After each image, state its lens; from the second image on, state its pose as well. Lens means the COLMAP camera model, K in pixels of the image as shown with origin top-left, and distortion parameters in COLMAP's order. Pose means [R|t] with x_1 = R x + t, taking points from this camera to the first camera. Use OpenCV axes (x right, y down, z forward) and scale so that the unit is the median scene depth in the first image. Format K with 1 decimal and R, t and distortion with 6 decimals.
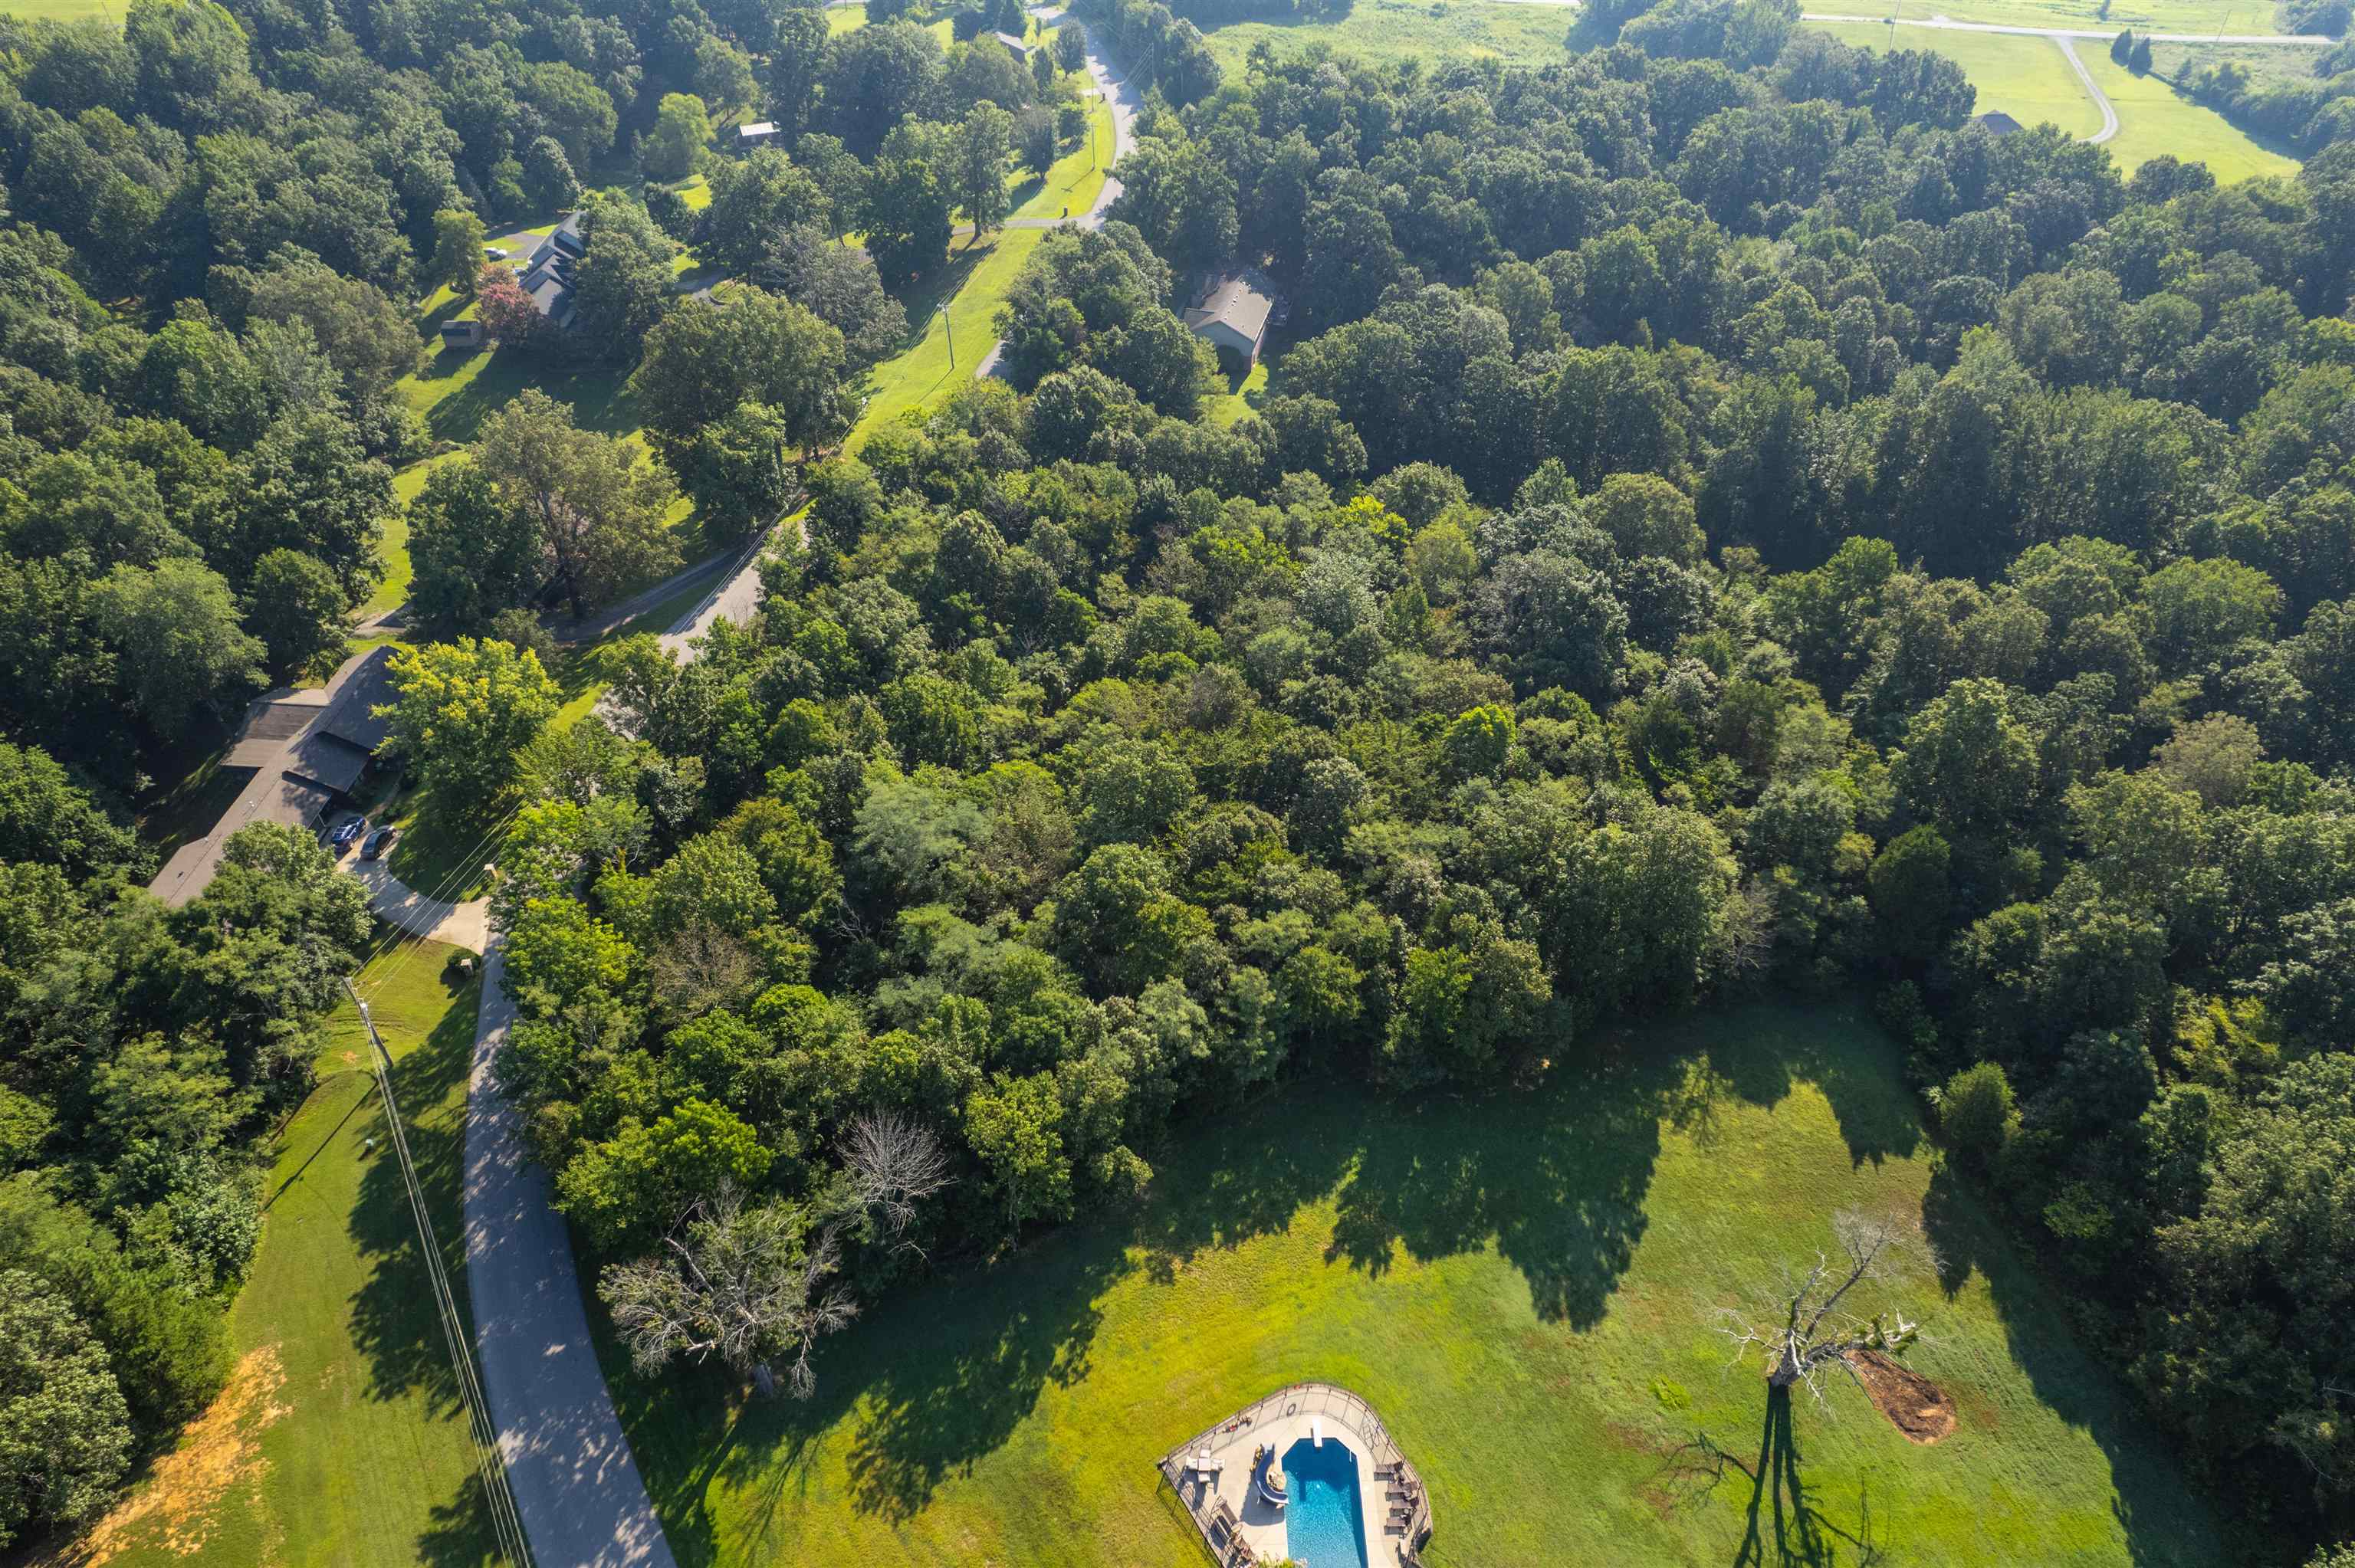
lens RADIAL K [[1510.4, 0, 1177.5], [0, 1510.4, 784.0], [0, 0, 1]] dist [-0.082717, 0.077849]
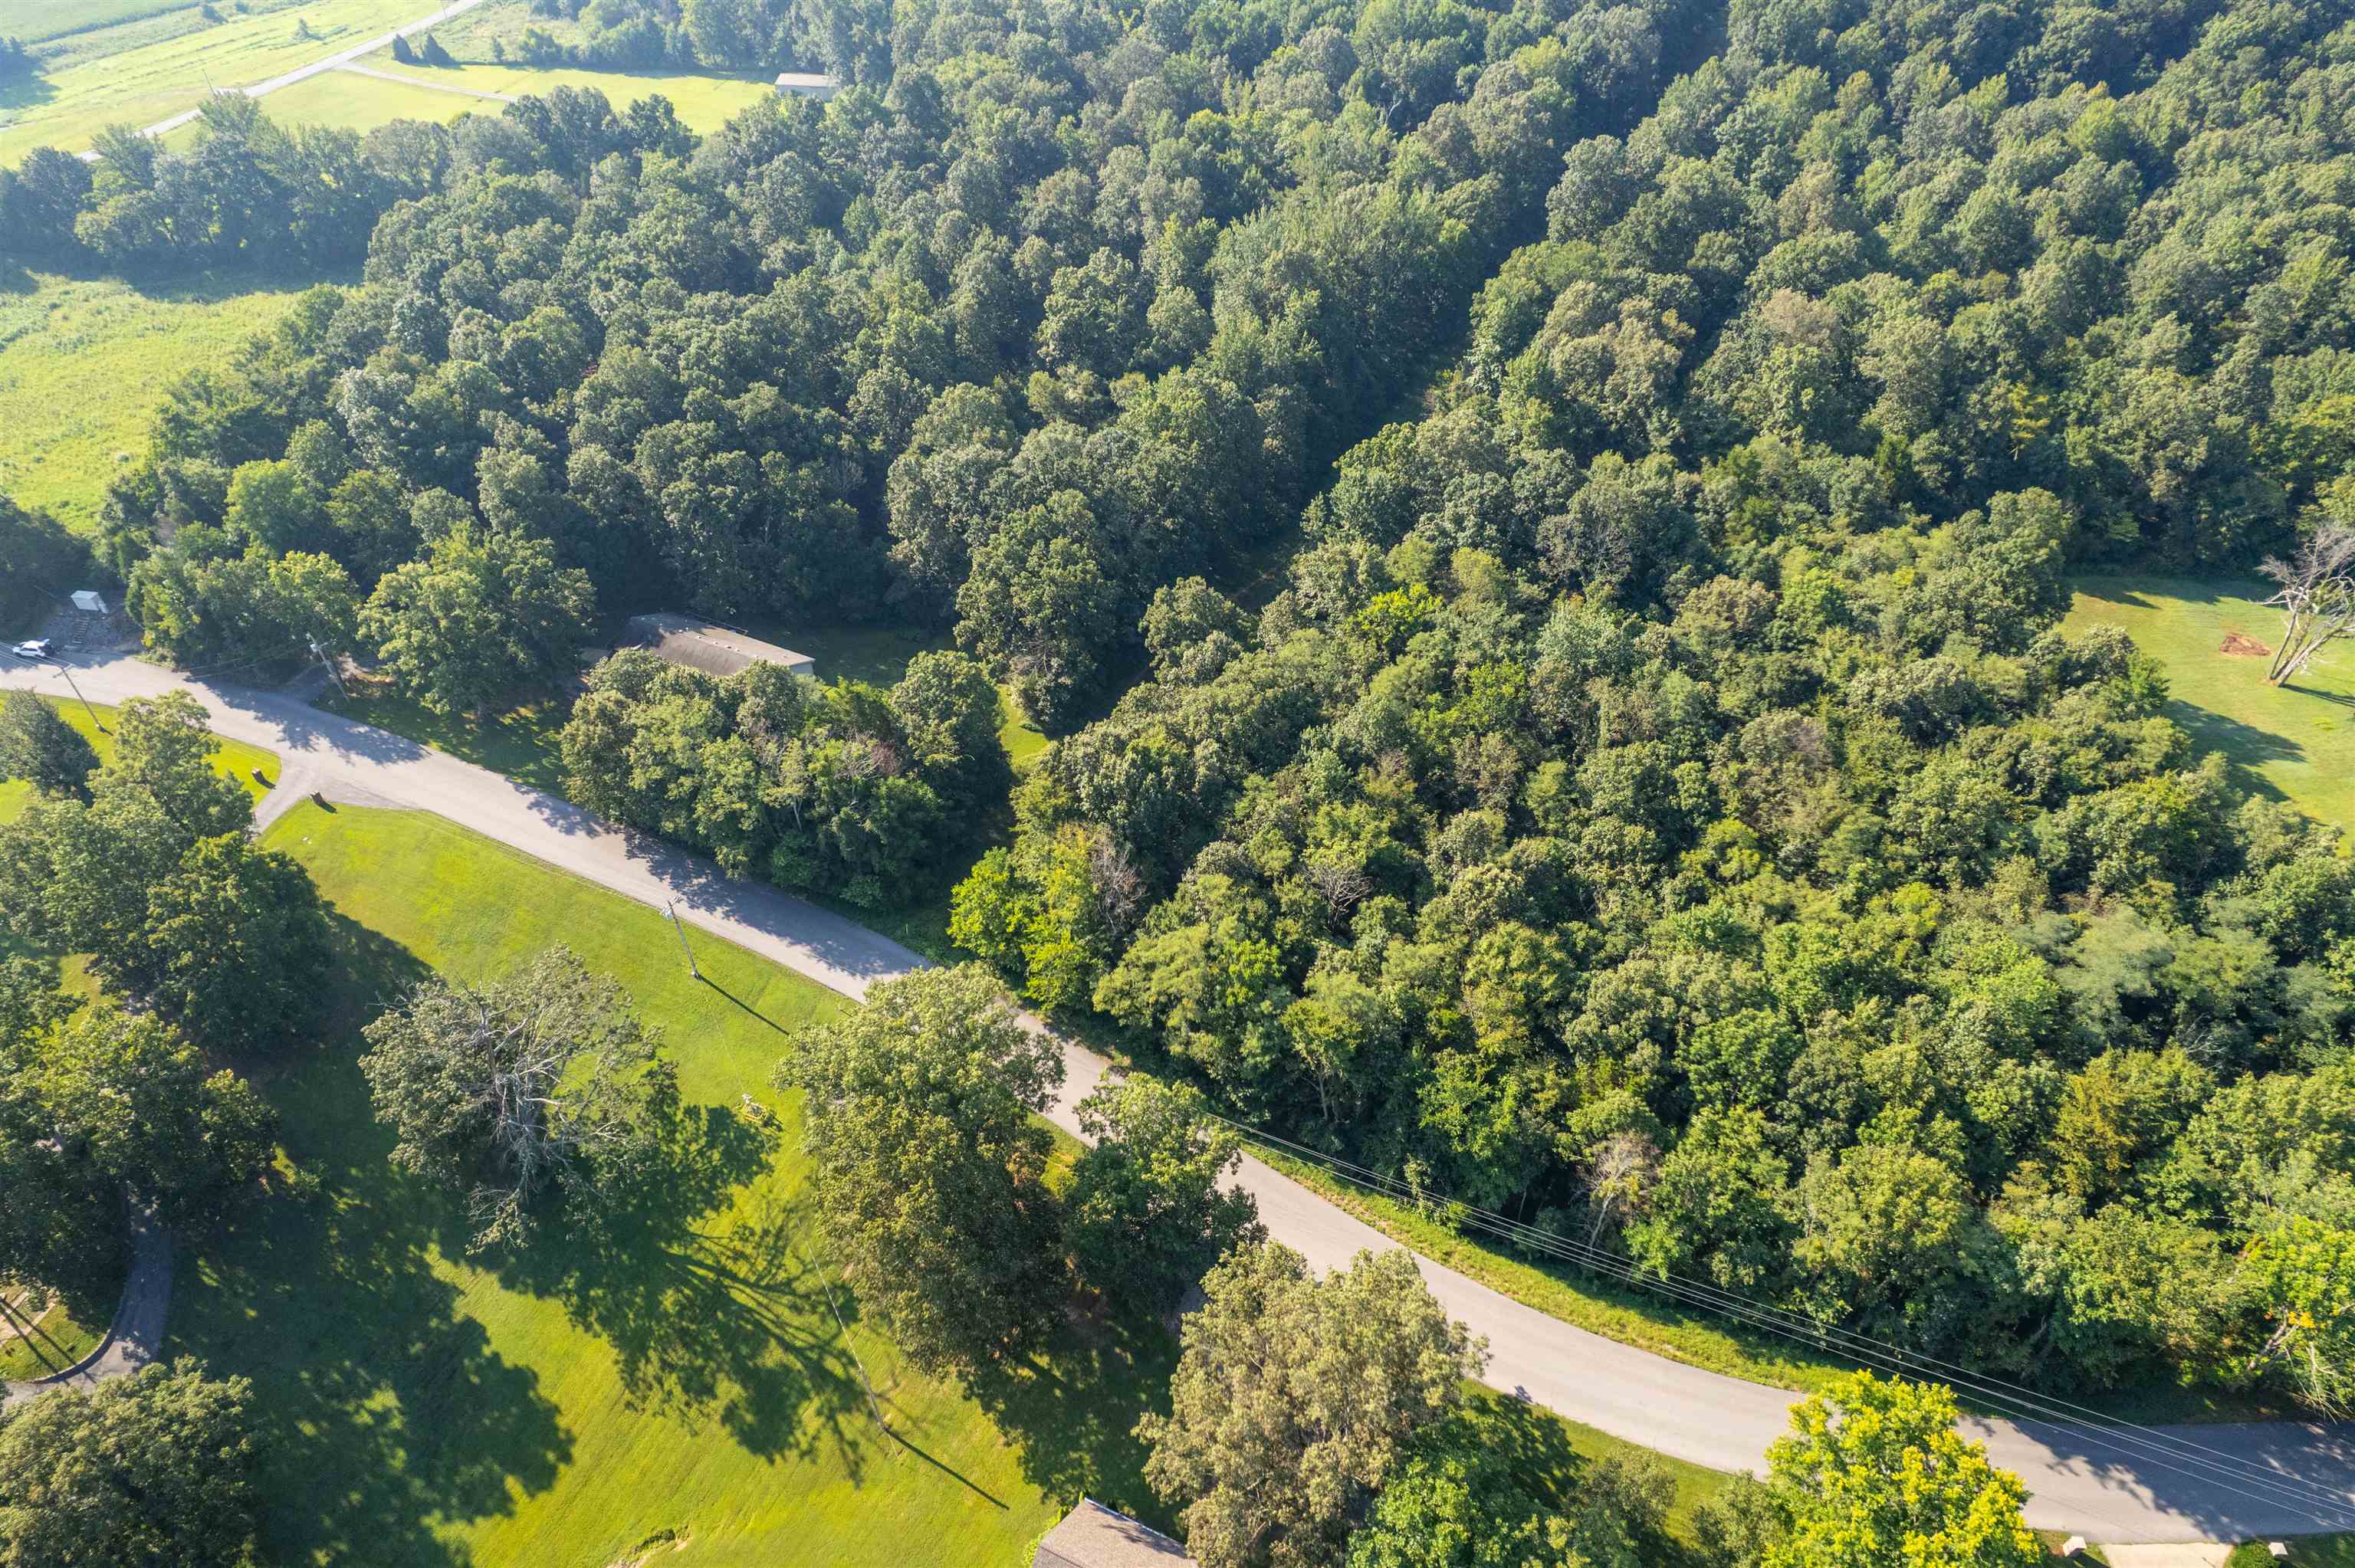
lens RADIAL K [[1514.1, 0, 1178.1], [0, 1514.1, 781.9], [0, 0, 1]] dist [-0.075259, 0.068288]
pose [[0.210576, -0.663112, 0.718290, -0.888091], [0.660085, 0.638419, 0.395864, -0.789463], [-0.721072, 0.390773, 0.572146, 0.841450]]
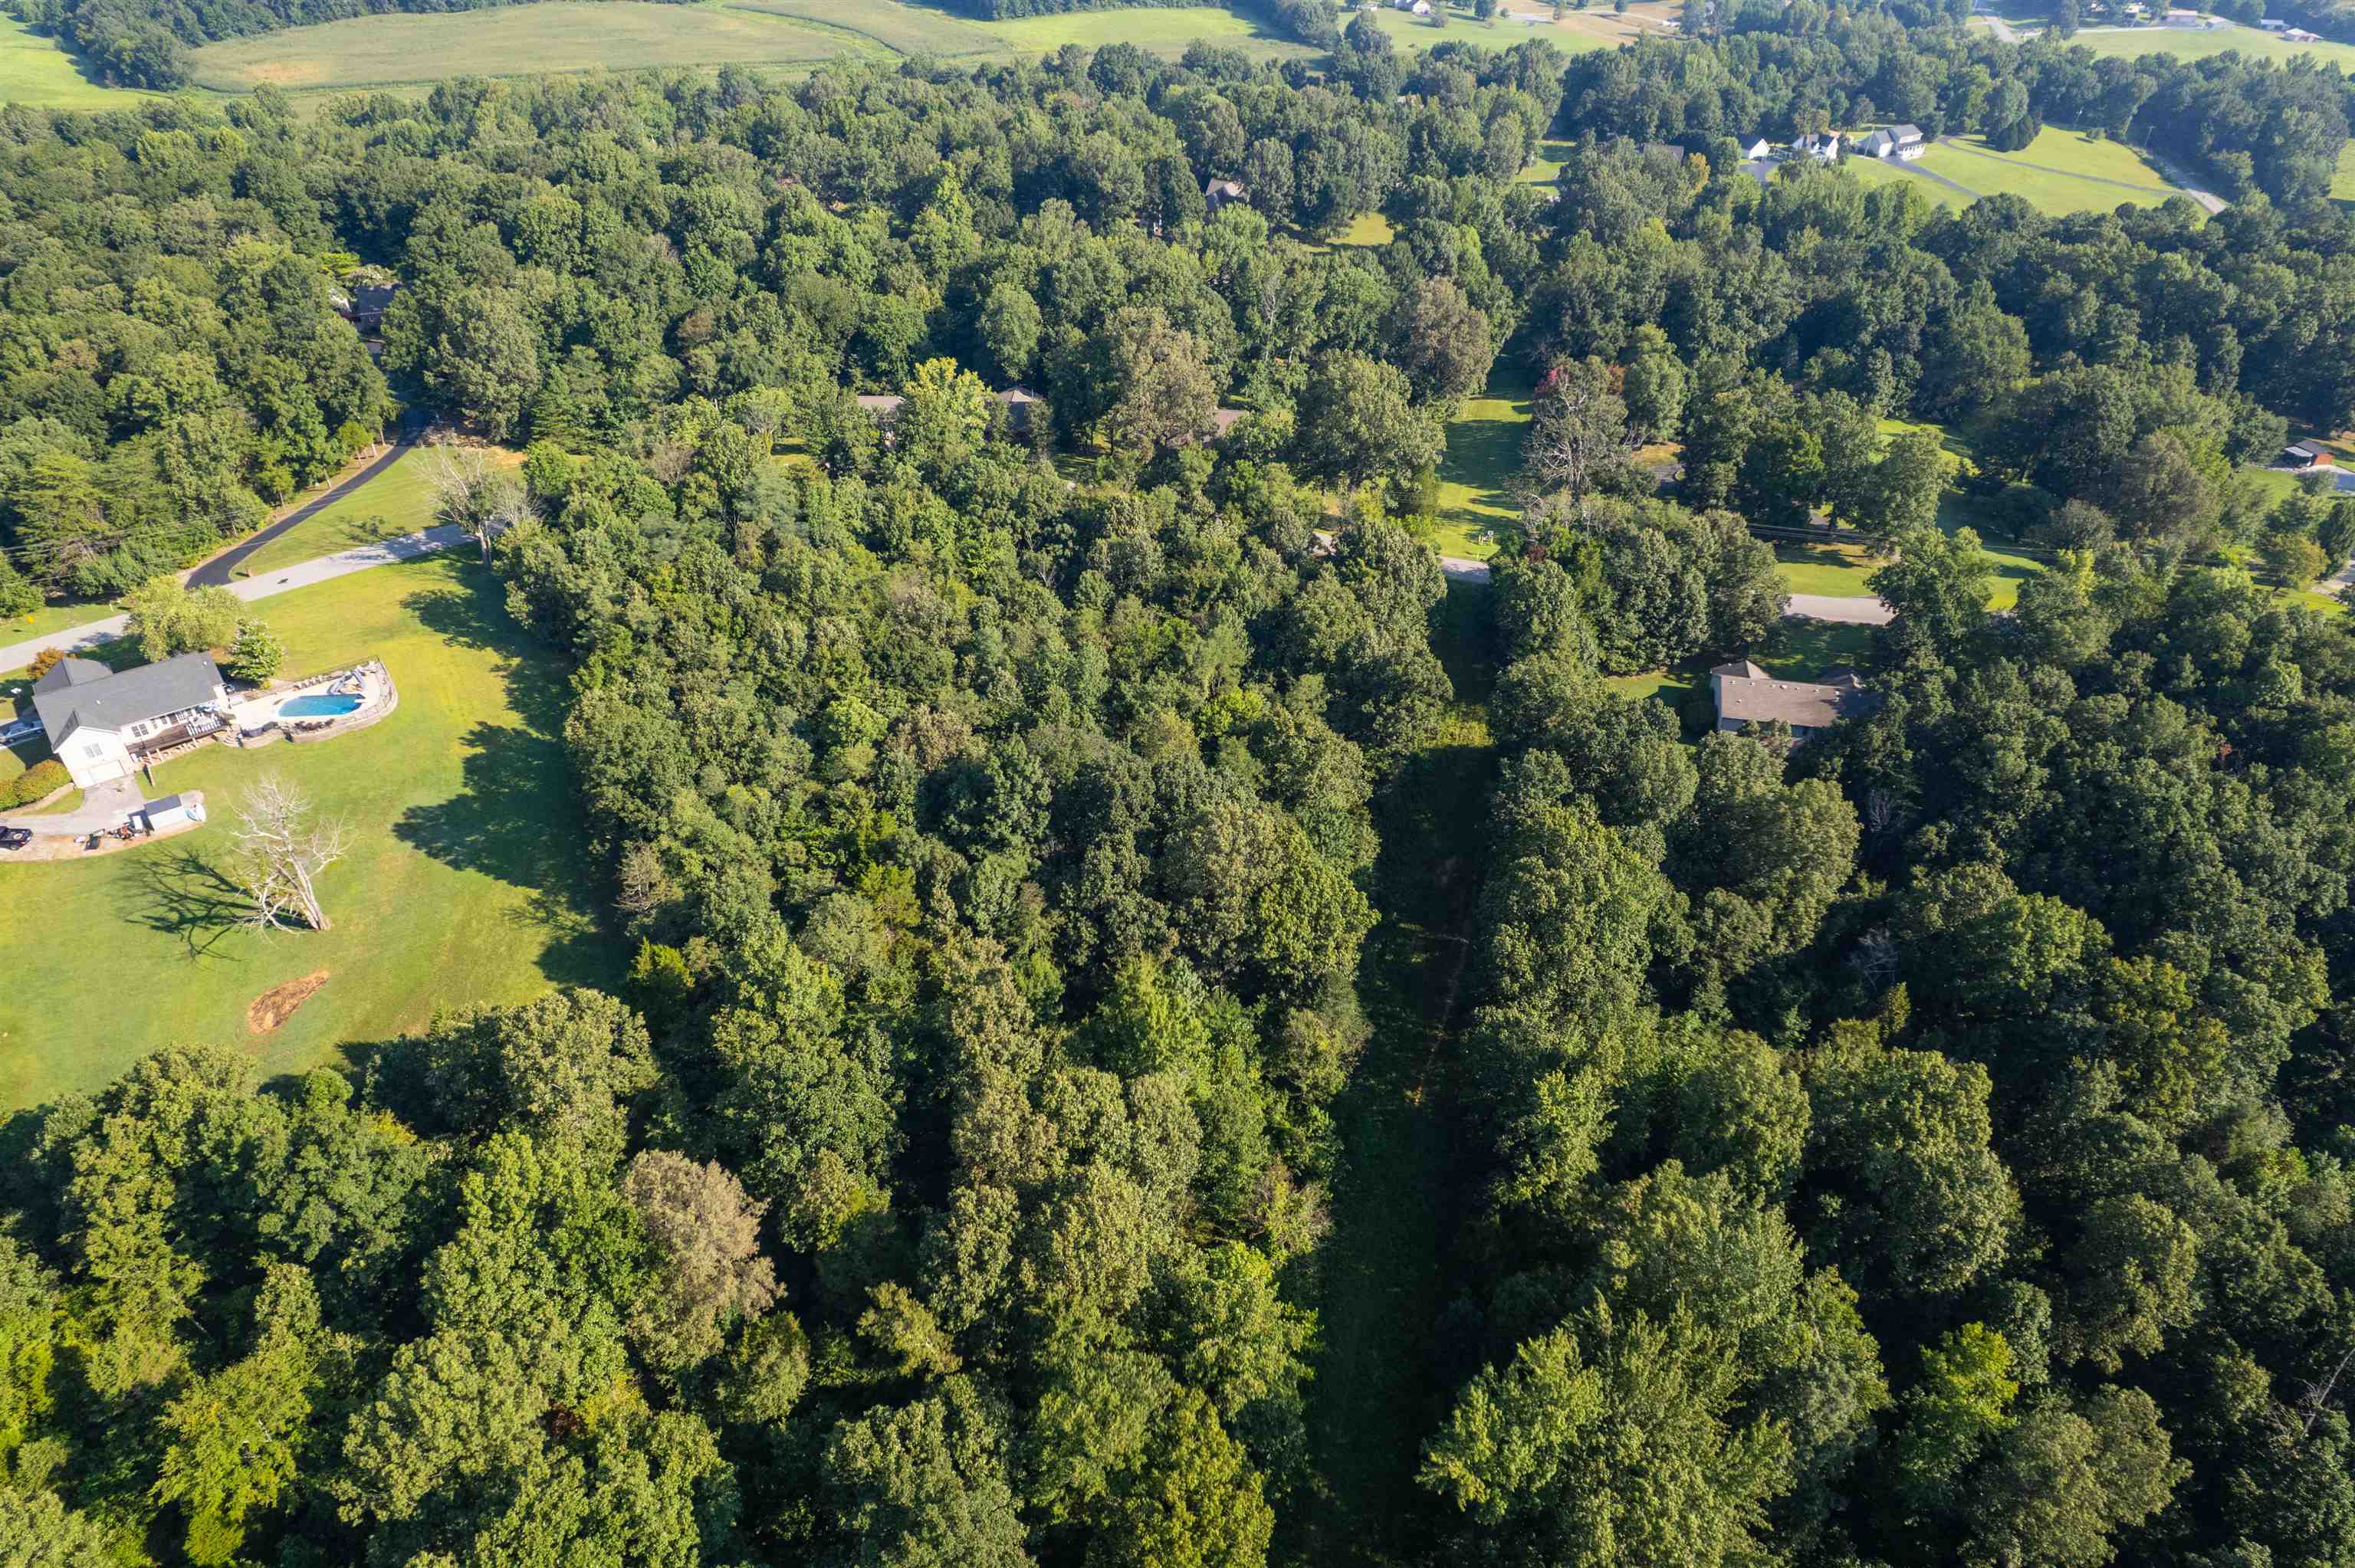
lens RADIAL K [[1510.4, 0, 1177.5], [0, 1510.4, 784.0], [0, 0, 1]] dist [-0.082717, 0.077849]
pose [[0.058748, 0.568379, -0.820667, 1.353528], [-0.680832, 0.624040, 0.383461, -0.703210], [0.730080, 0.536208, 0.423631, 0.791813]]
